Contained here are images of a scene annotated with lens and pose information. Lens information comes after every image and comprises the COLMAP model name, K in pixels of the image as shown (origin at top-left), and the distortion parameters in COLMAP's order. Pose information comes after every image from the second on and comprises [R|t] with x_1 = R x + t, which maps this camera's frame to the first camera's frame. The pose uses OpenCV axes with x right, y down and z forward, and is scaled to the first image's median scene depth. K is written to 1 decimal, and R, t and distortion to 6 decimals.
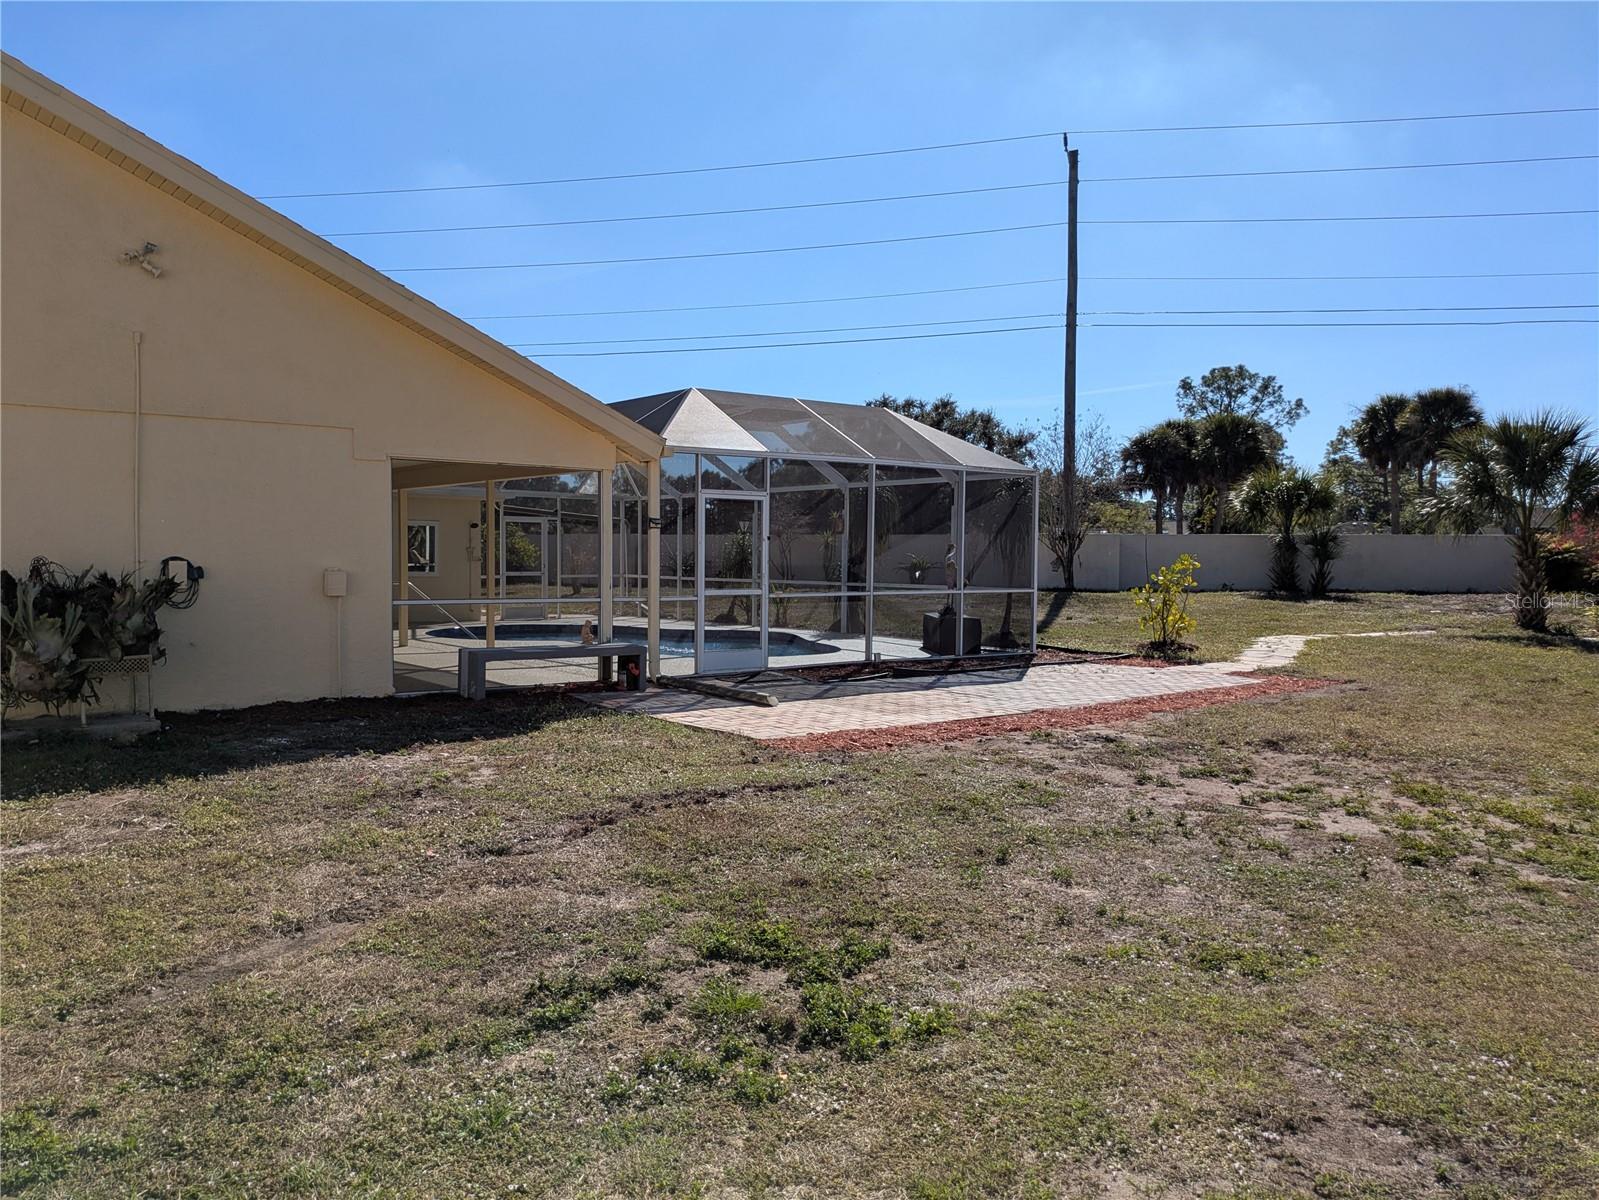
lens RADIAL K [[1137.4, 0, 793.0], [0, 1137.4, 606.7], [0, 0, 1]] dist [-0.002375, -0.018463]
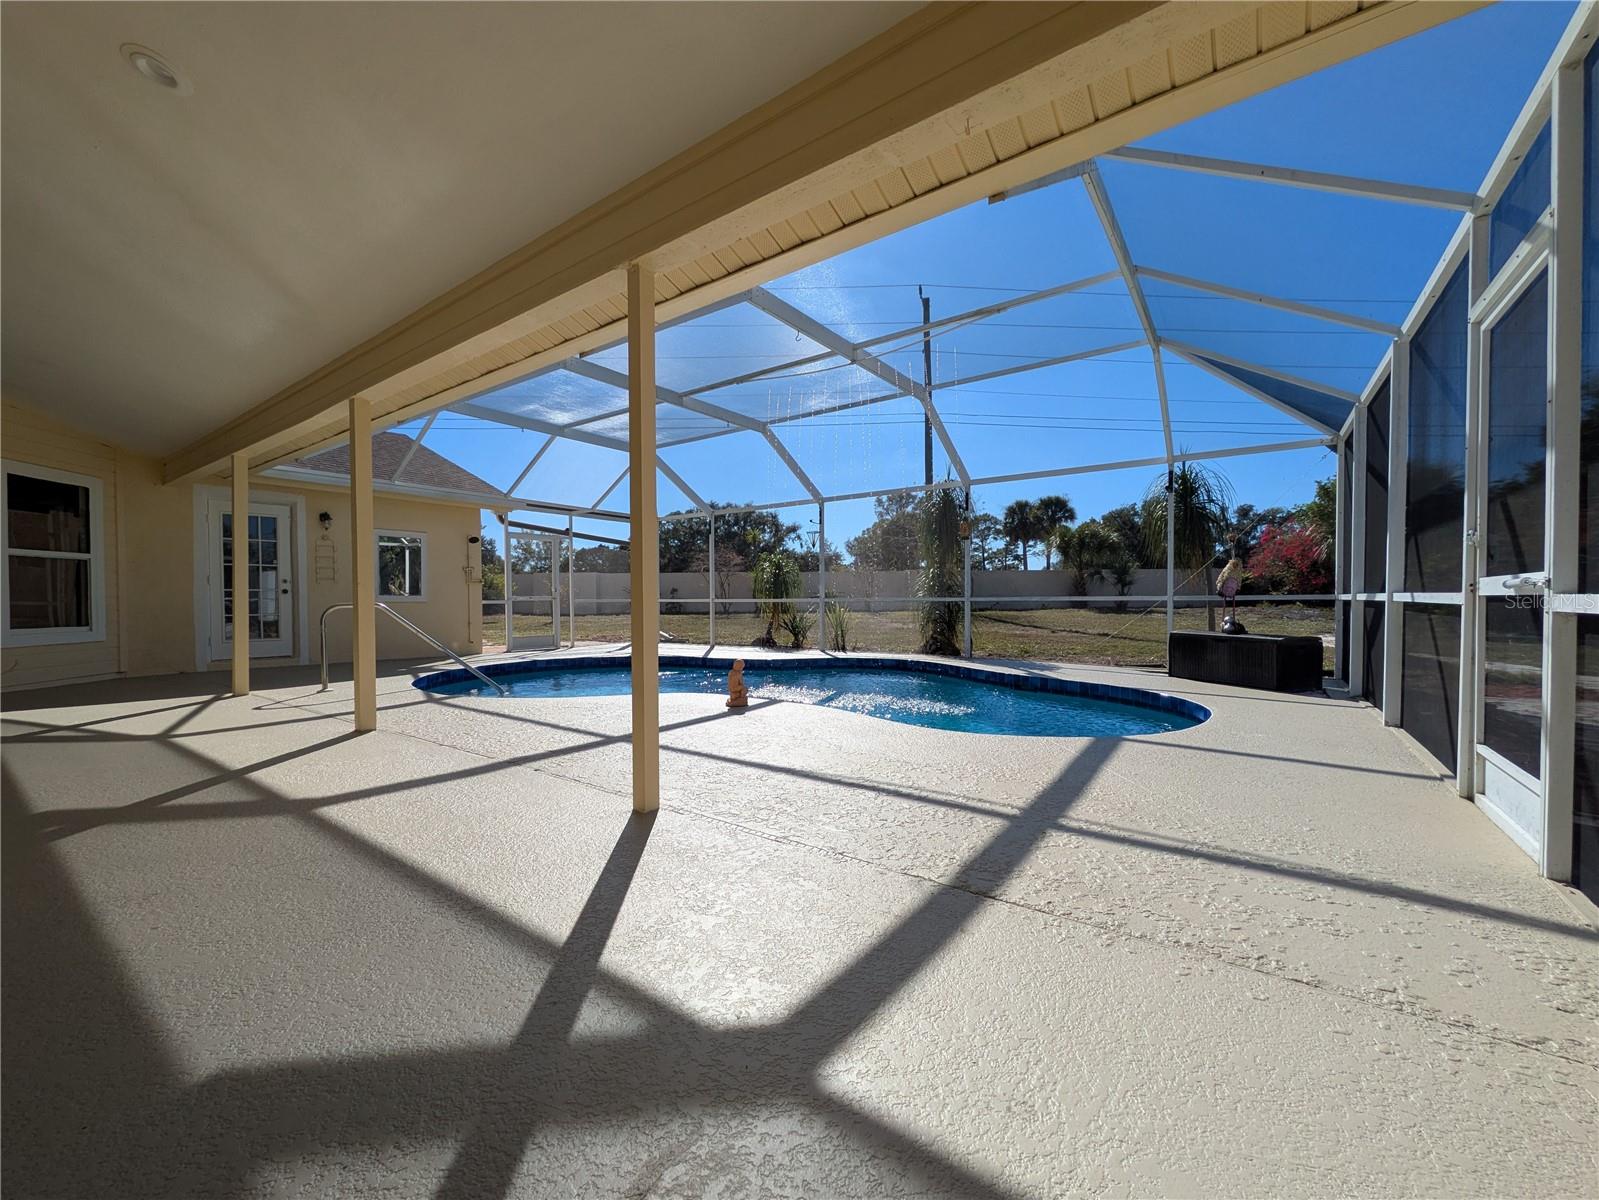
lens RADIAL K [[623.3, 0, 799.5], [0, 623.3, 600.0], [0, 0, 1]] dist [-0.000442, -0.000007]
pose [[0.965424, -0.014079, 0.260303, -0.108838], [0.025889, 0.998782, -0.041997, -0.001586], [-0.259395, 0.047284, 0.964613, 0.316368]]
